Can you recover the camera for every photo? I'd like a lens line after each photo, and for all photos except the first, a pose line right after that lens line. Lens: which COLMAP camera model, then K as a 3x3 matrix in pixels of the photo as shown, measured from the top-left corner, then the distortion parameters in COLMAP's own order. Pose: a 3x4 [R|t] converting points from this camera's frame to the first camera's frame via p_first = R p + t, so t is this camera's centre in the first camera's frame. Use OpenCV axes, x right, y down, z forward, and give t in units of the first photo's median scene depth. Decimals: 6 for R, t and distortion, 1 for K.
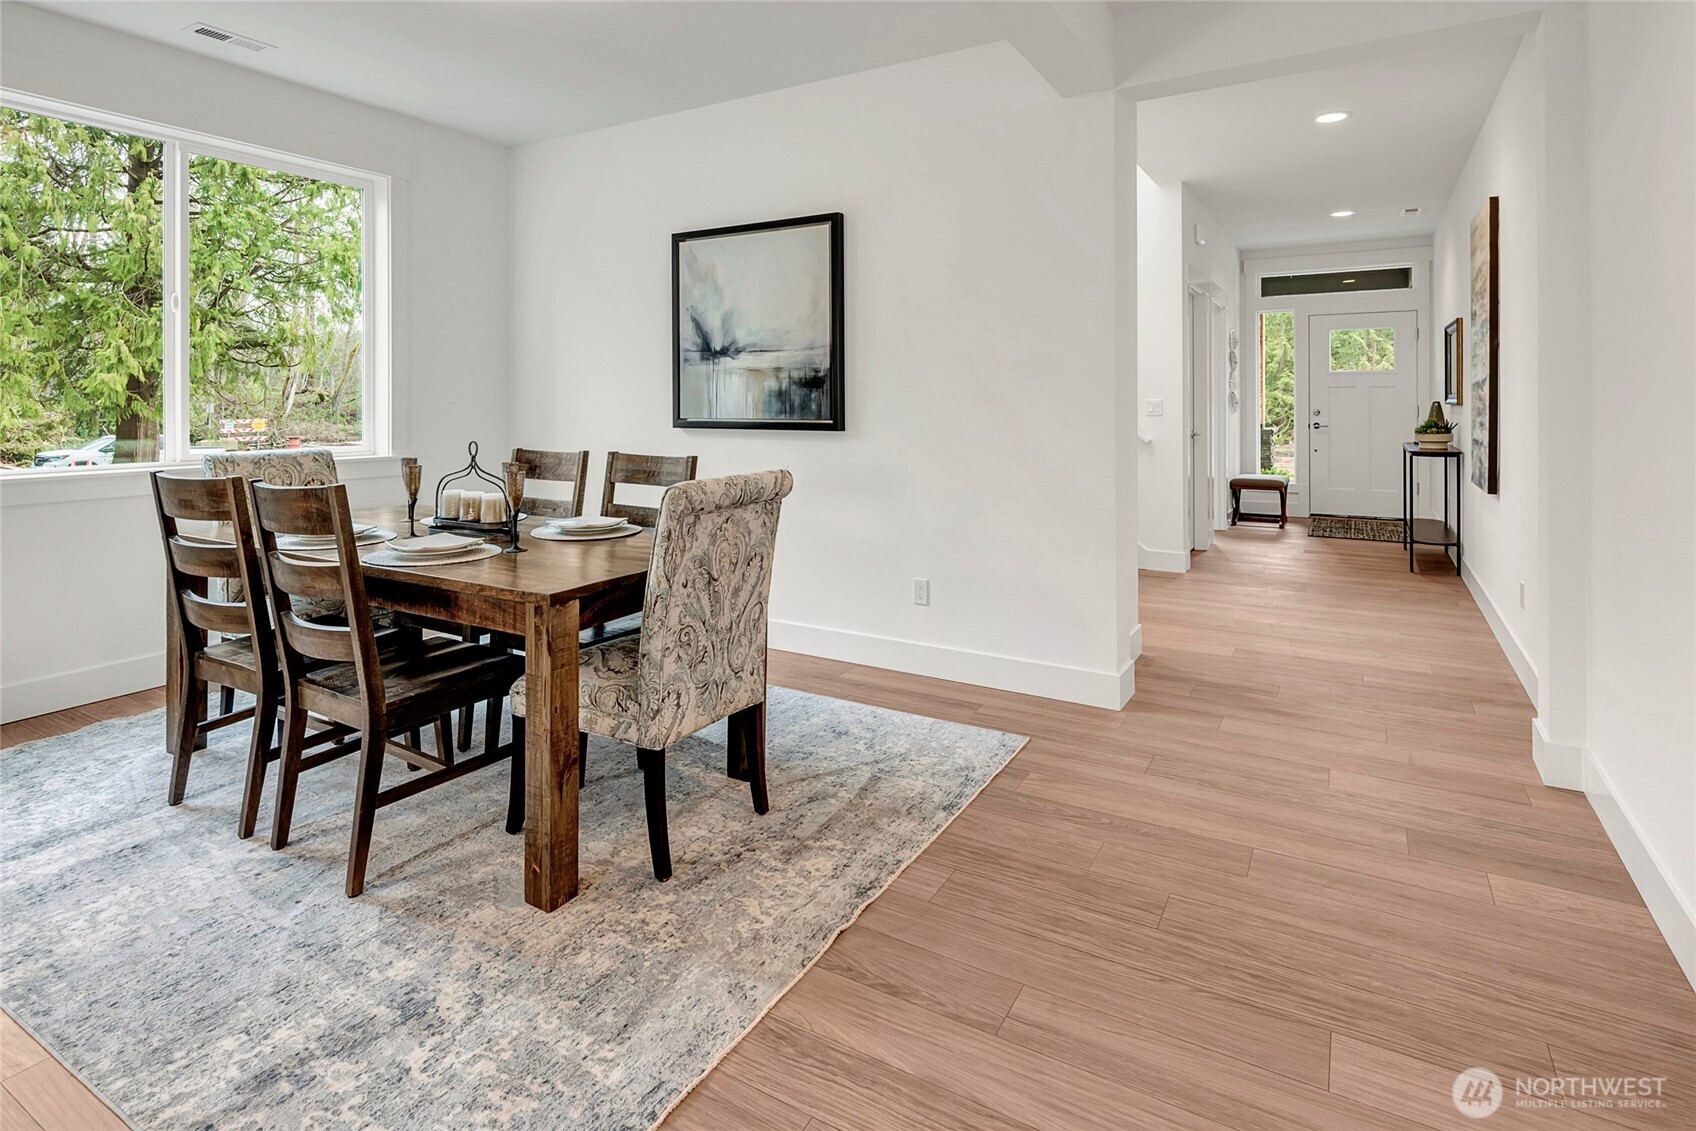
lens RADIAL K [[841.9, 0, 852.5], [0, 841.9, 394.1], [0, 0, 1]] dist [-0.003685, 0.000193]
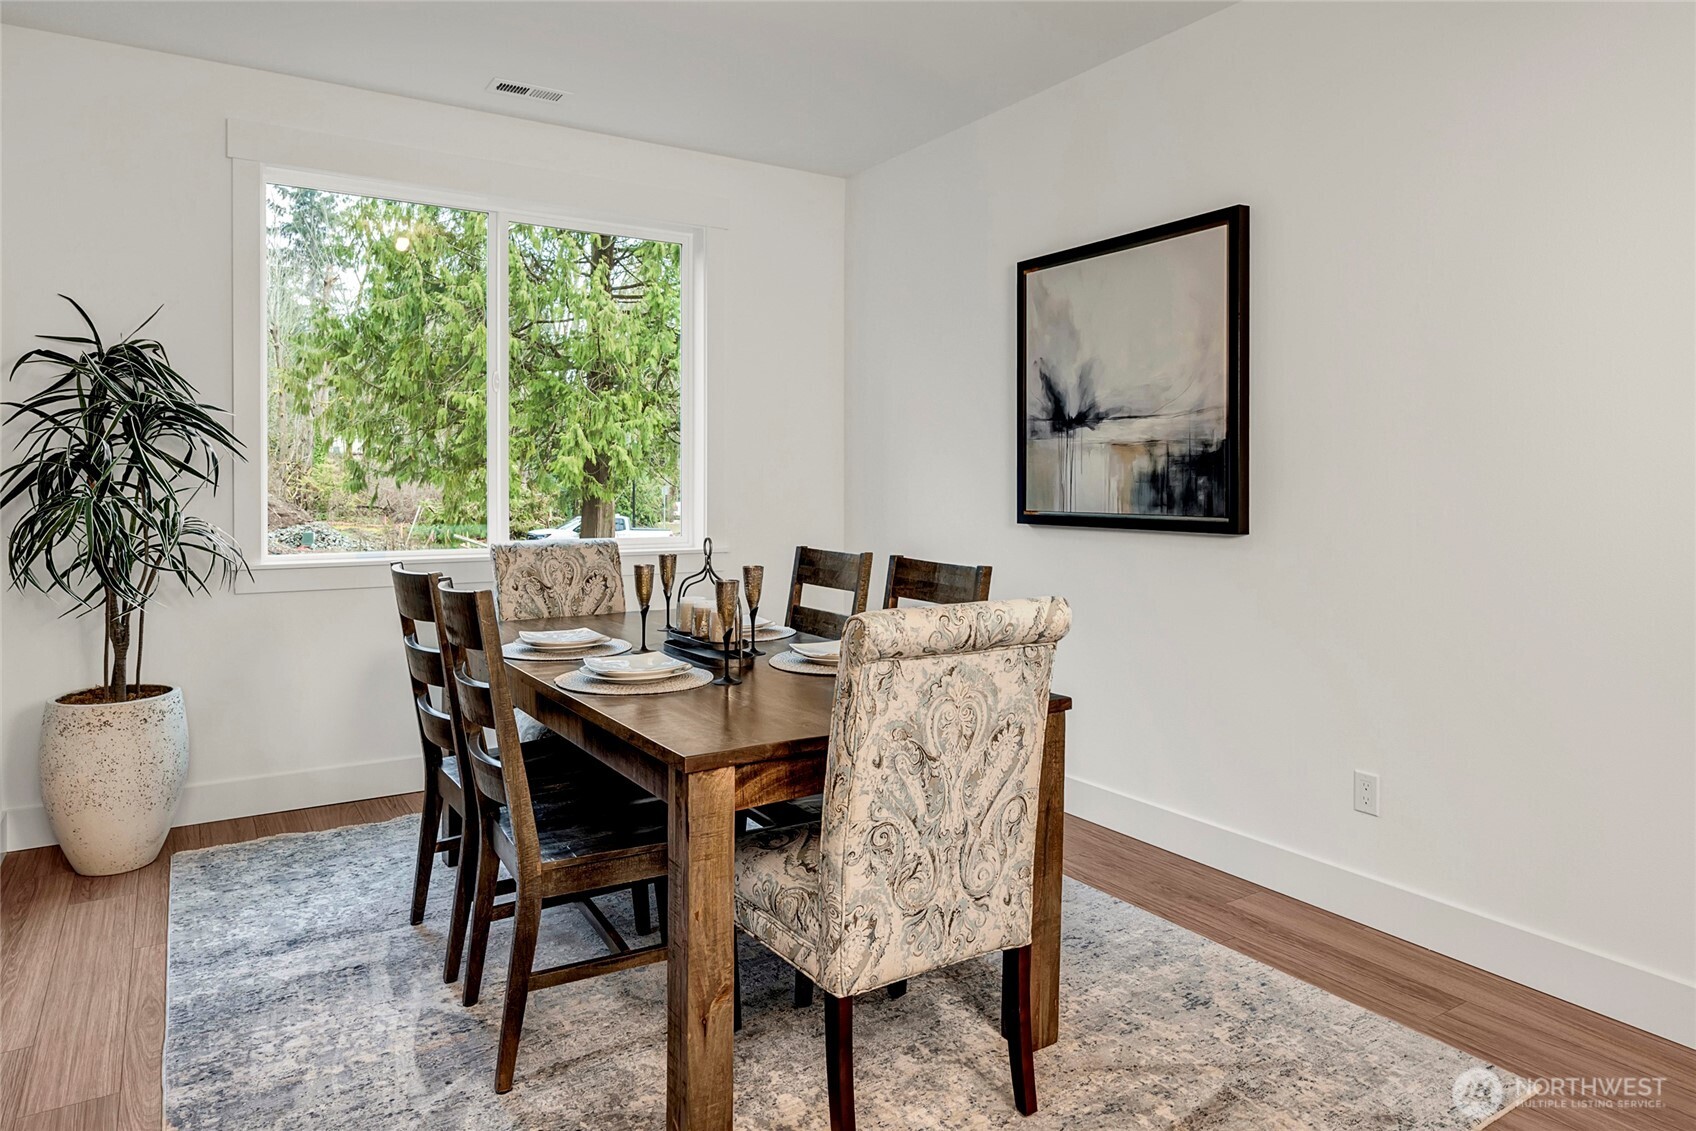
lens RADIAL K [[1033.7, 0, 856.9], [0, 1033.7, 491.6], [0, 0, 1]] dist [-0.006172, 0.003427]
pose [[0.892001, 0.007329, -0.451975, 0.104364], [-0.000789, 0.999892, 0.014658, -0.002040], [0.452034, -0.012718, 0.891910, 0.168266]]
